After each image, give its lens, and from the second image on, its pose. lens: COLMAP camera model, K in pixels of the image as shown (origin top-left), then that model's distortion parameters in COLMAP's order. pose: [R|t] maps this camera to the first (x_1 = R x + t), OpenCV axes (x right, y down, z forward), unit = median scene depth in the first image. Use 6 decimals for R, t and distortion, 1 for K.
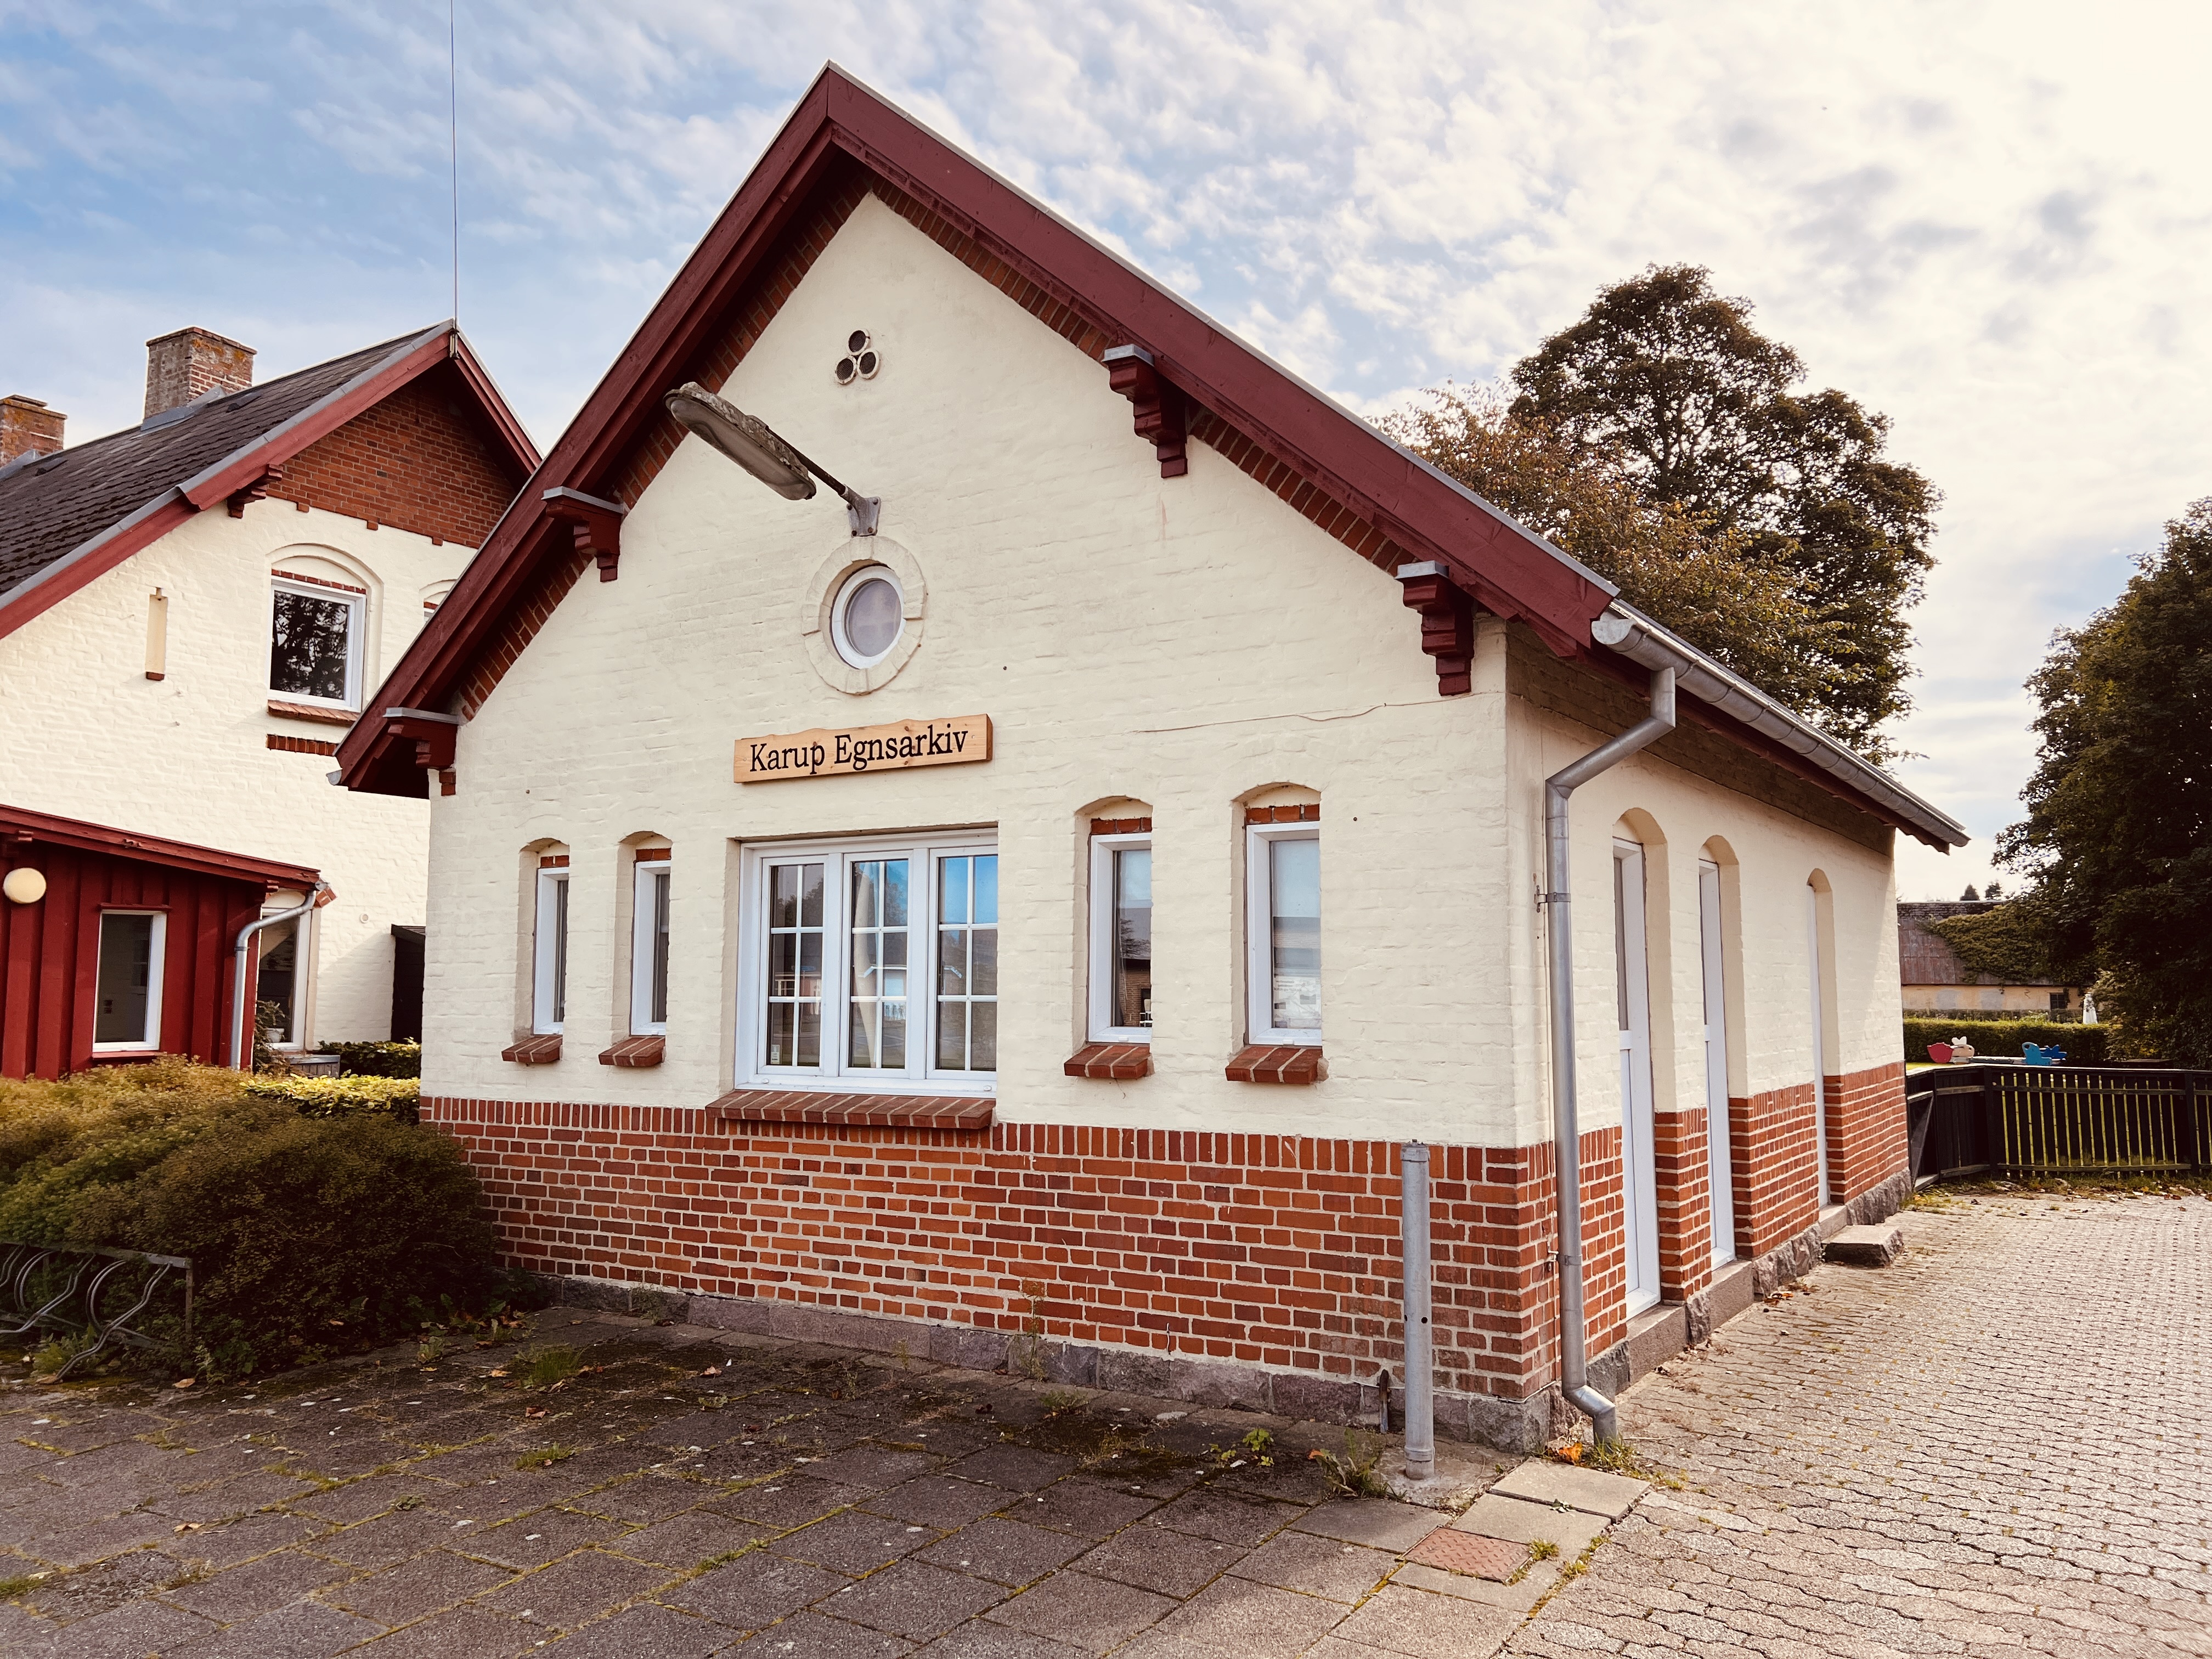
lens RADIAL K [[1649.4, 0, 1103.6], [0, 1649.4, 816.2], [0, 0, 1]] dist [0.093330, -0.127608]
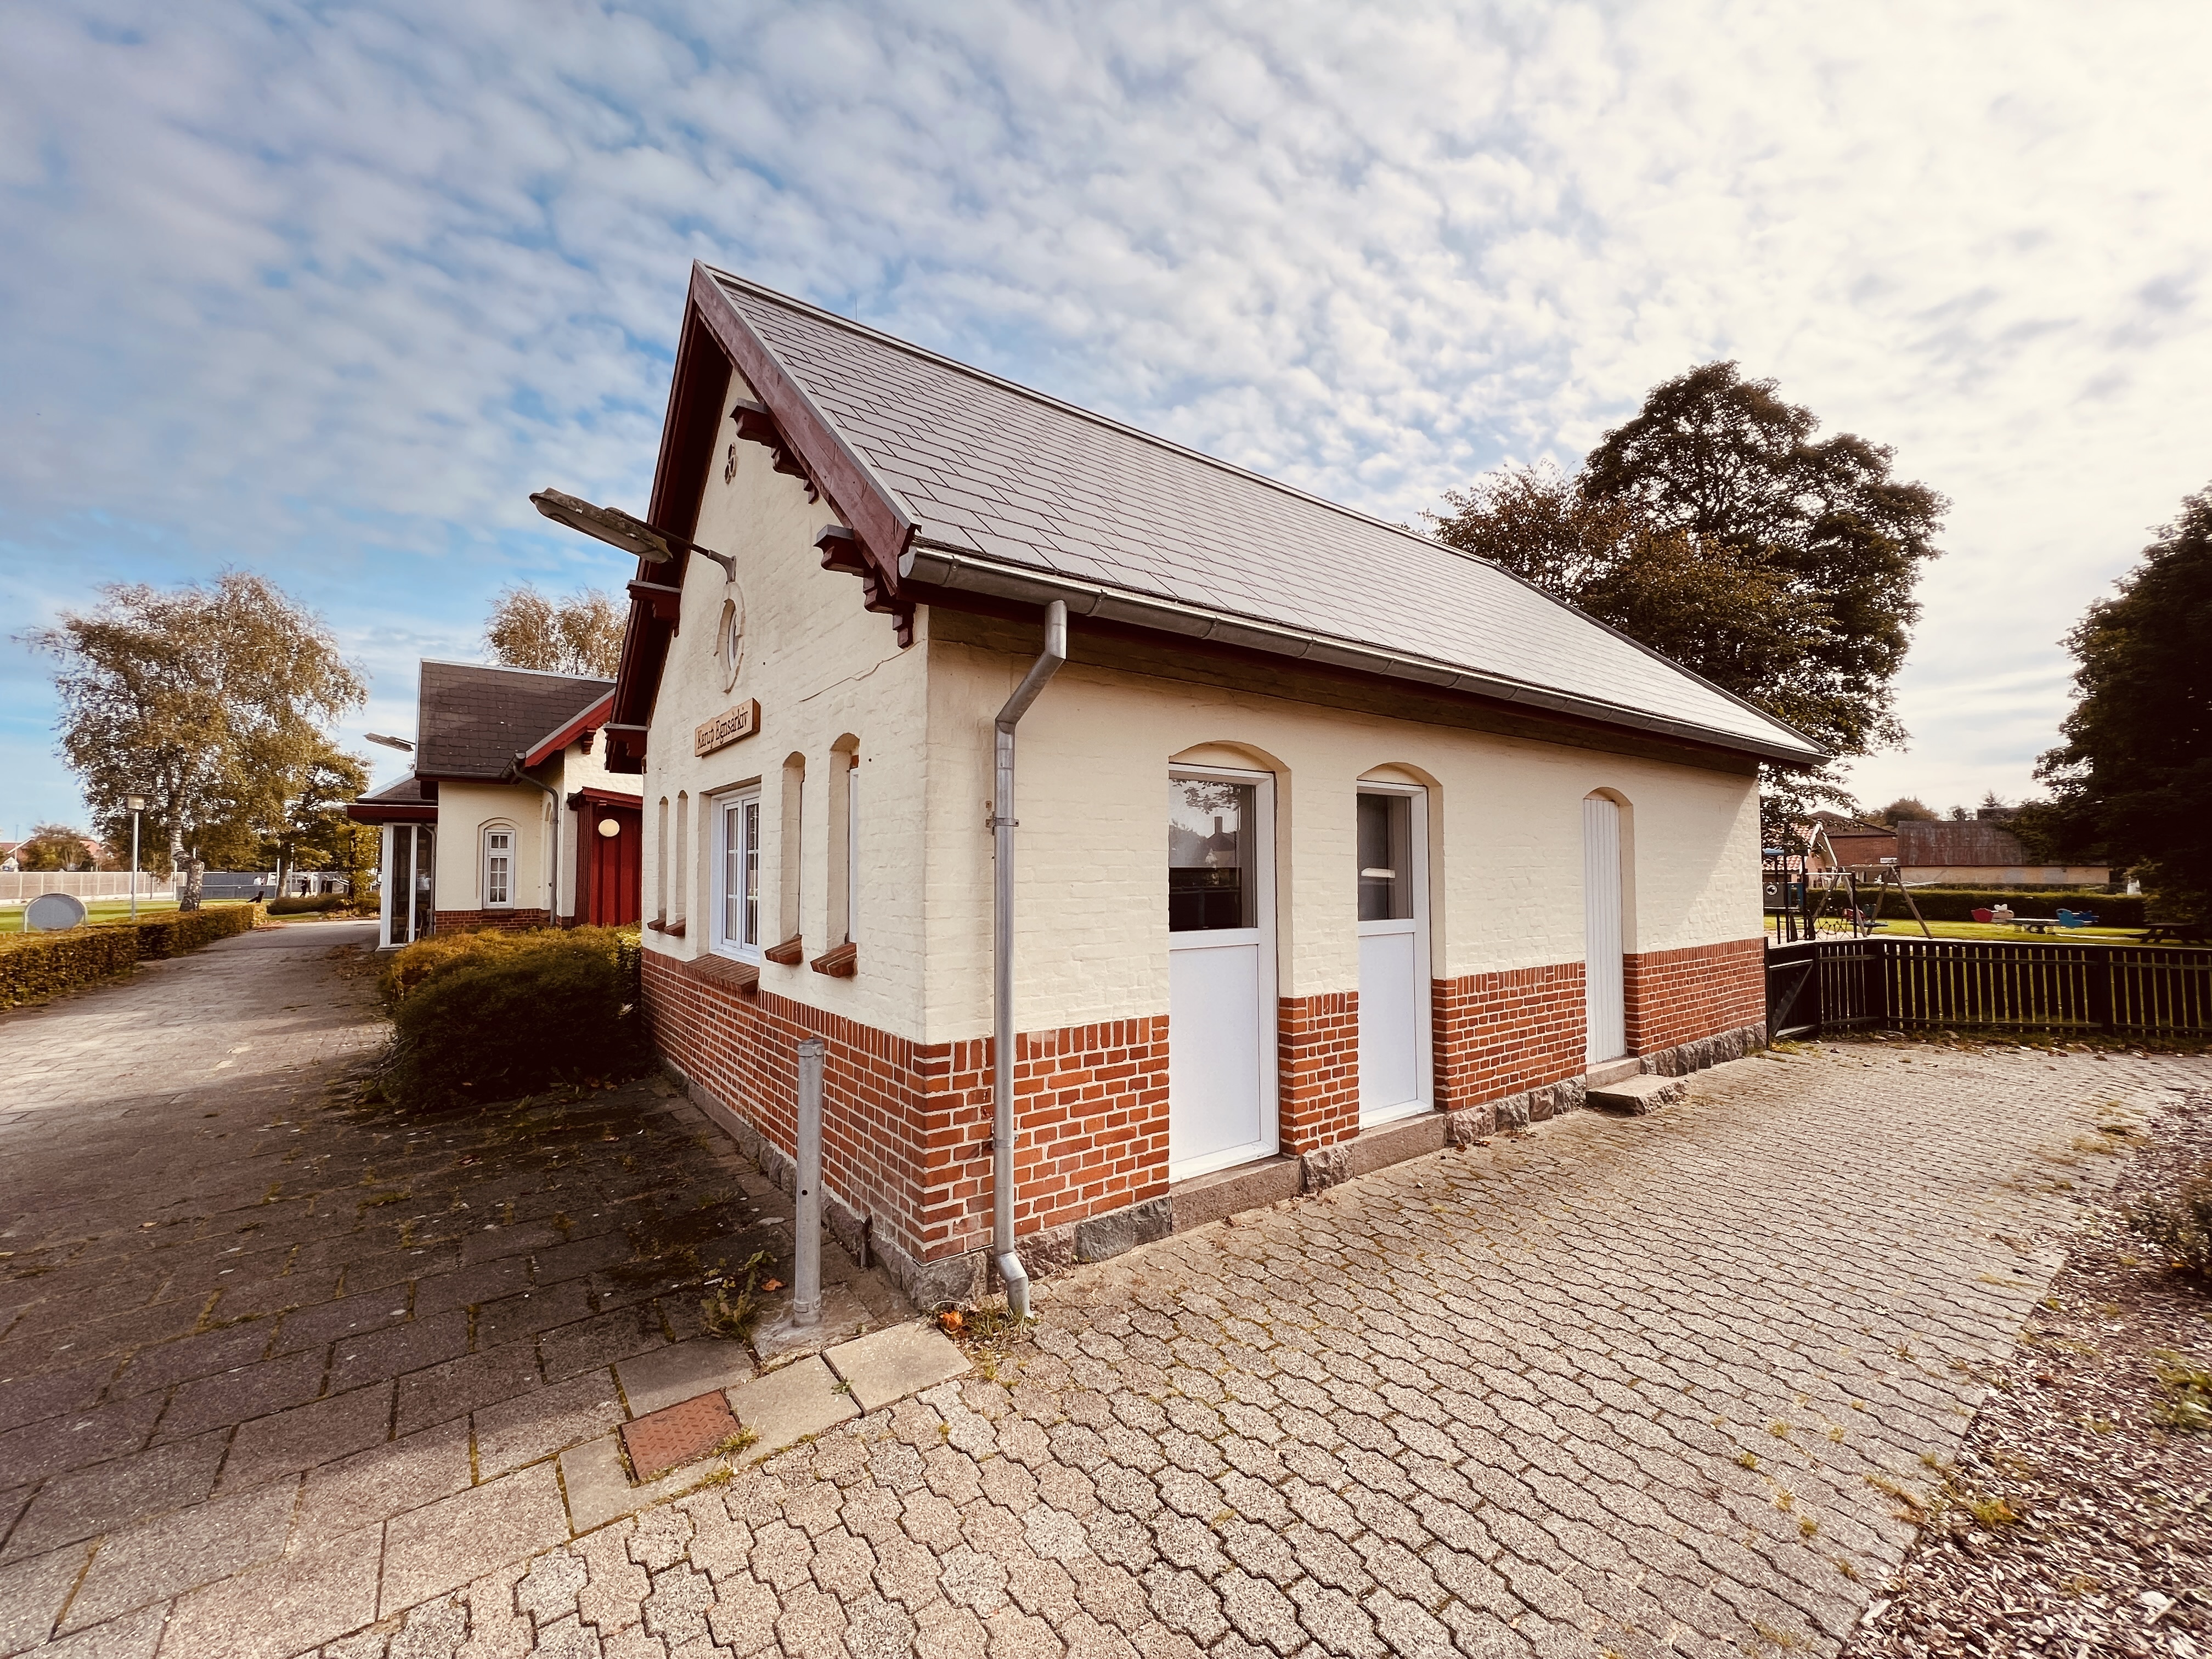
lens RADIAL K [[882.4, 0, 1103.7], [0, 882.4, 837.7], [0, 0, 1]] dist [-0.001116, -0.000319]
pose [[0.936214, -0.016024, -0.351064, 0.431586], [0.039467, 0.997434, 0.059724, 0.021050], [0.349207, -0.069770, 0.934445, 0.371602]]
